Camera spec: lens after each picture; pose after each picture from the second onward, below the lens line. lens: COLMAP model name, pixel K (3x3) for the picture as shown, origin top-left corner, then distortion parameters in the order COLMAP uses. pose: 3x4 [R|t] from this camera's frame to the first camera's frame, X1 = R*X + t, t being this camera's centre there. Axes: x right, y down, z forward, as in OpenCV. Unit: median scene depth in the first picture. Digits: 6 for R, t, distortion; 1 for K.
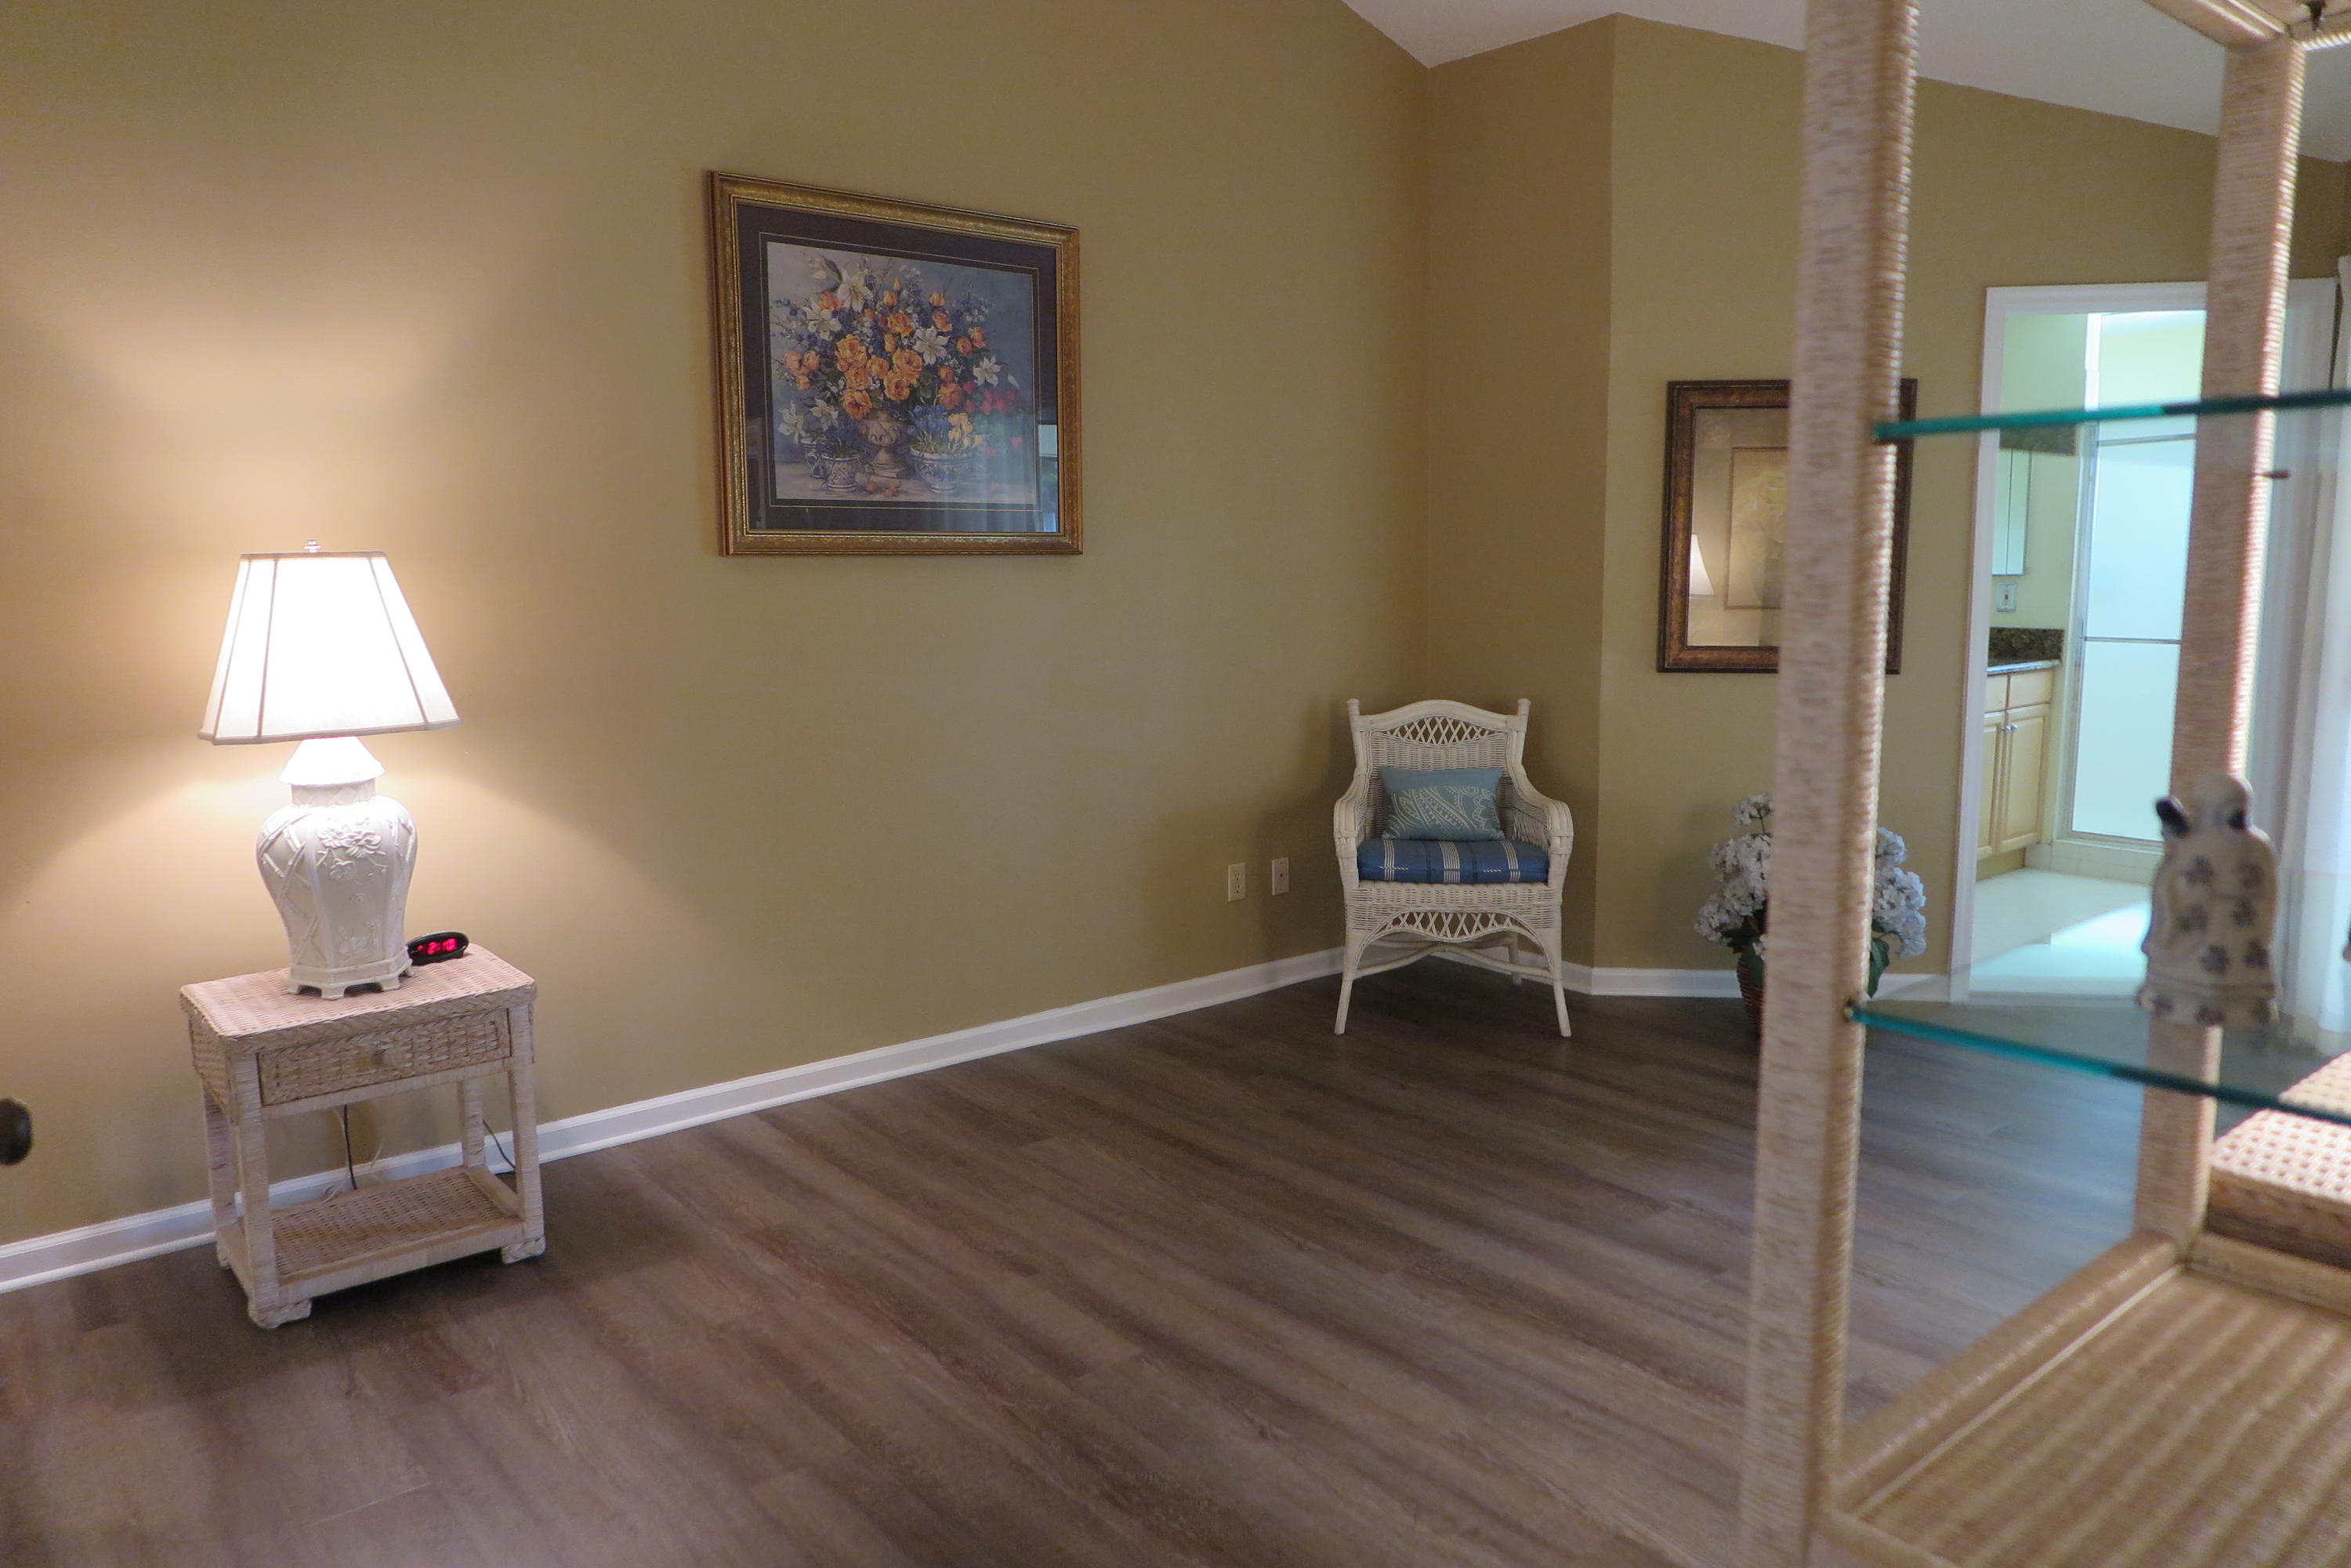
lens RADIAL K [[1598.4, 0, 1175.0], [0, 1598.4, 785.5], [0, 0, 1]] dist [-0.010919, 0.006034]
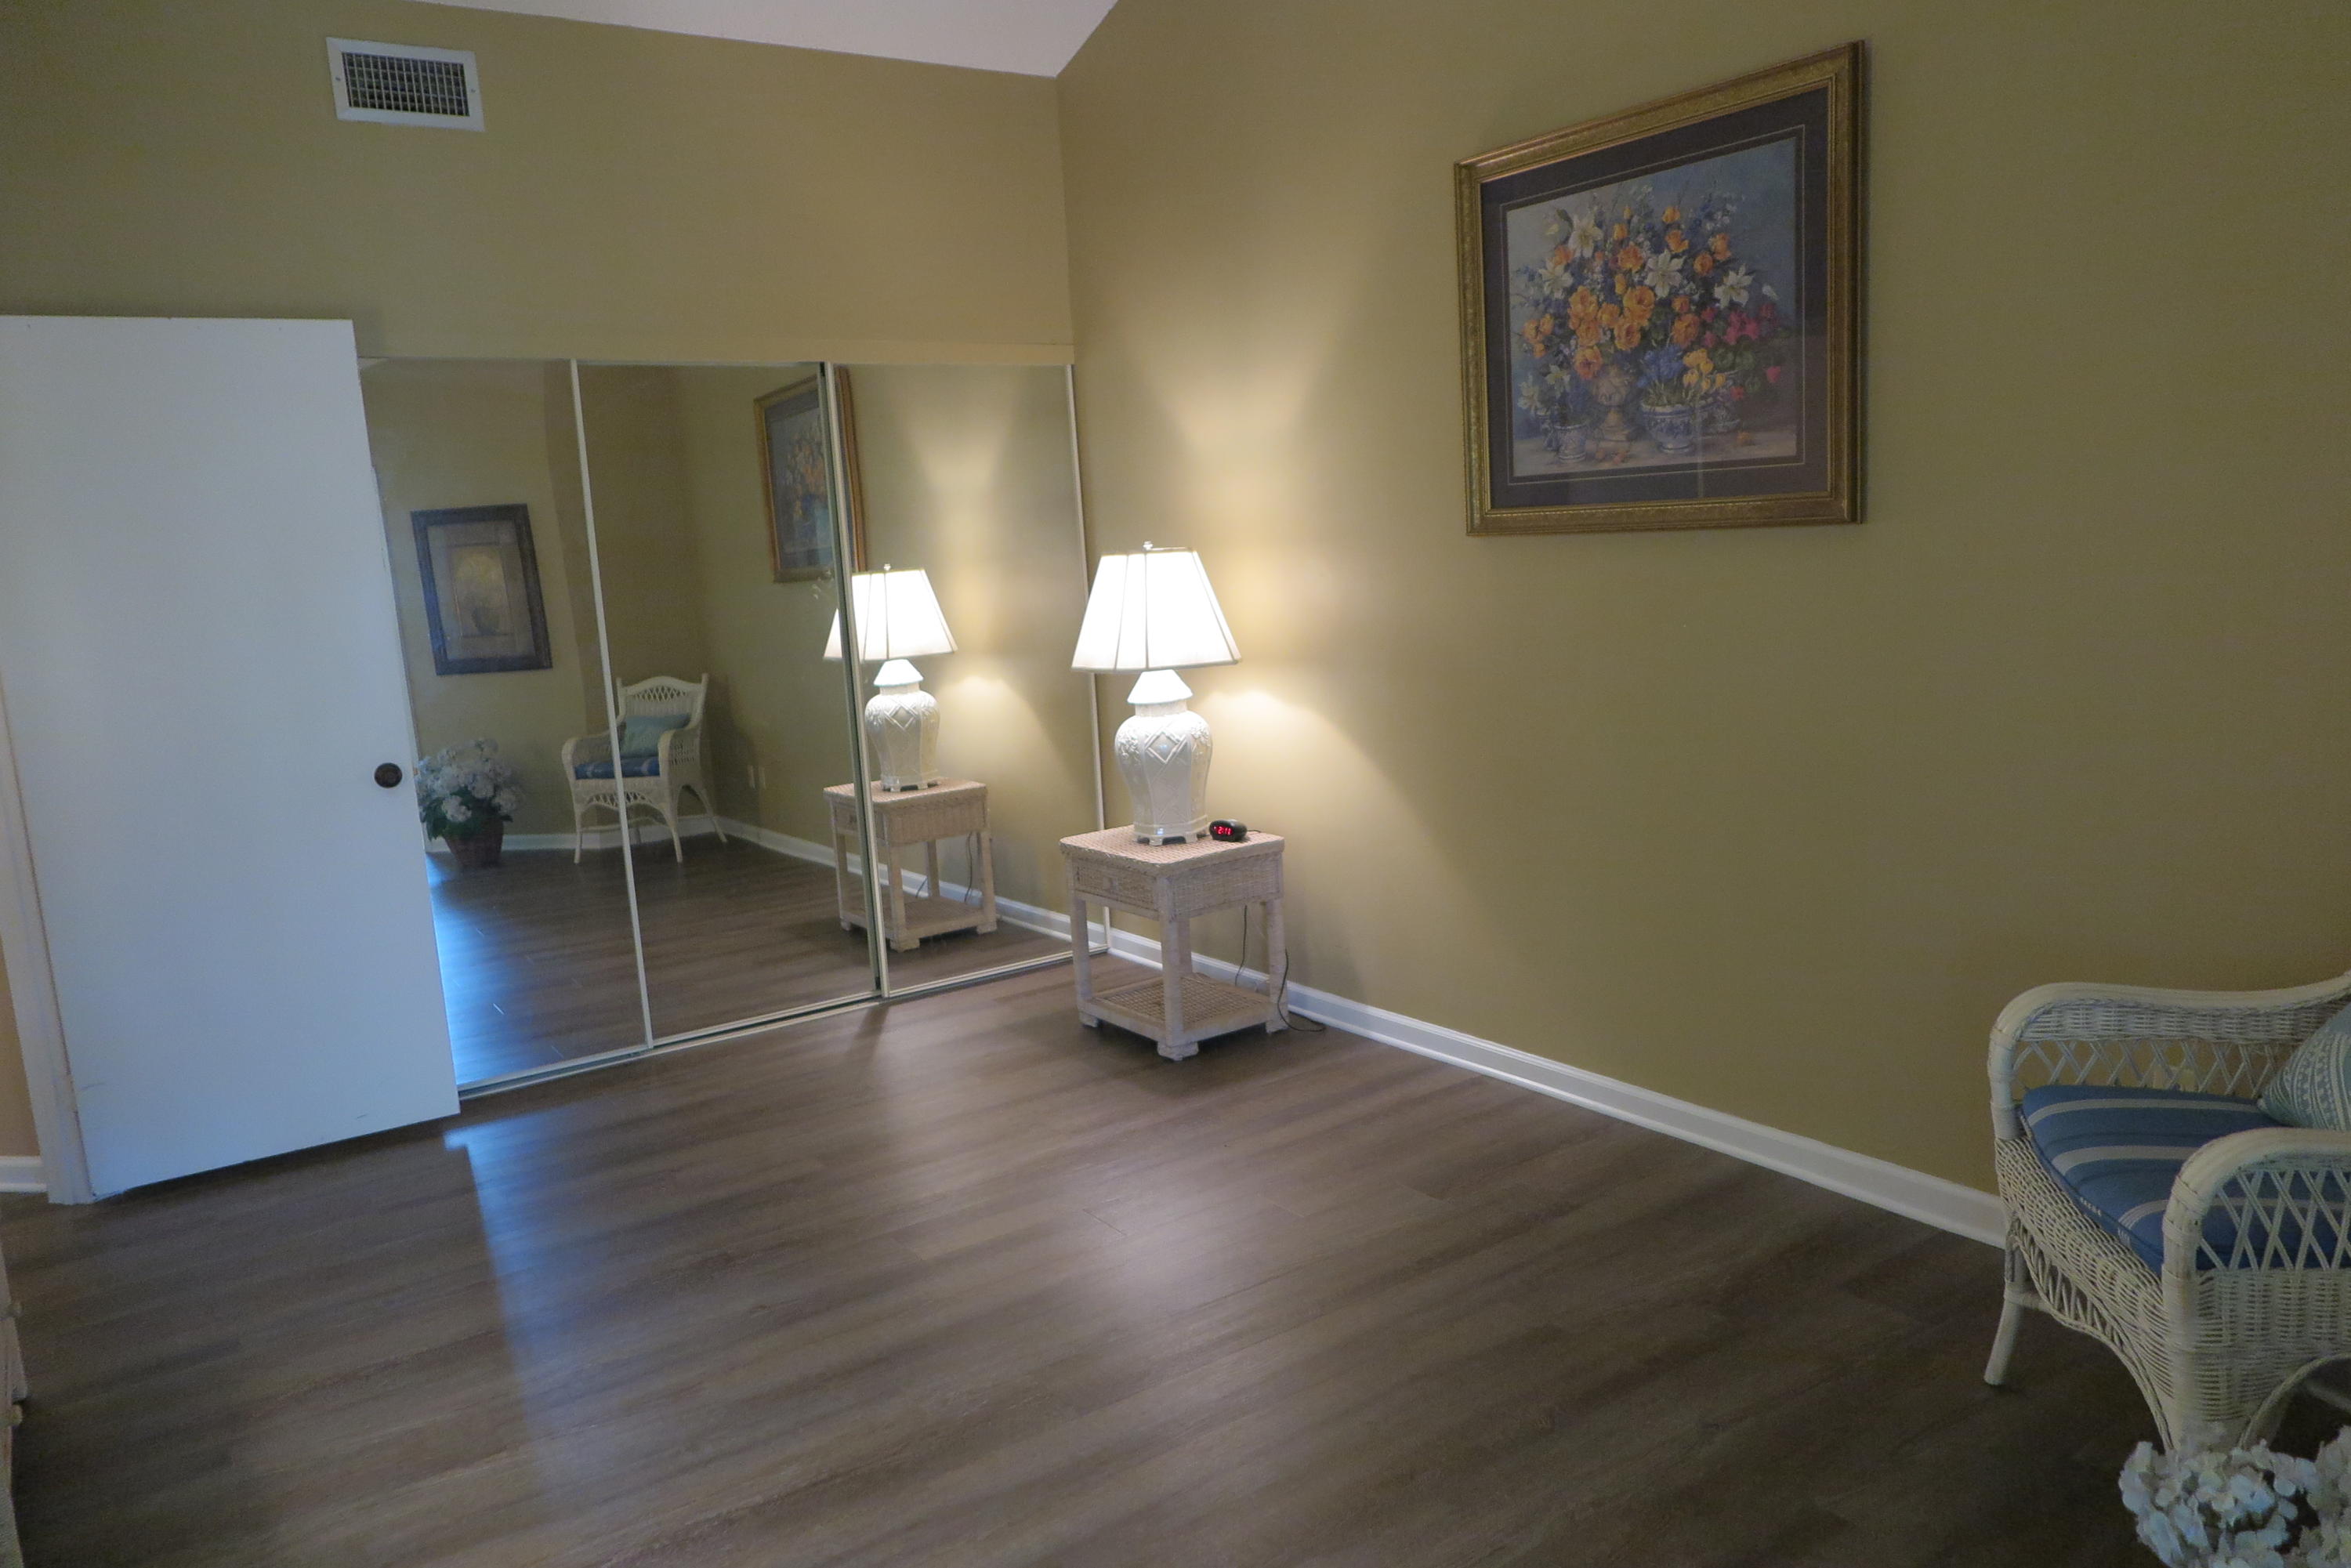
lens RADIAL K [[1598.4, 0, 1176.9], [0, 1598.4, 782.4], [0, 0, 1]] dist [-0.010919, 0.006034]
pose [[-0.066296, 0.171786, -0.982901, 0.728981], [-0.076502, 0.981293, 0.176665, -0.147246], [0.994863, 0.086906, -0.051914, 0.830446]]
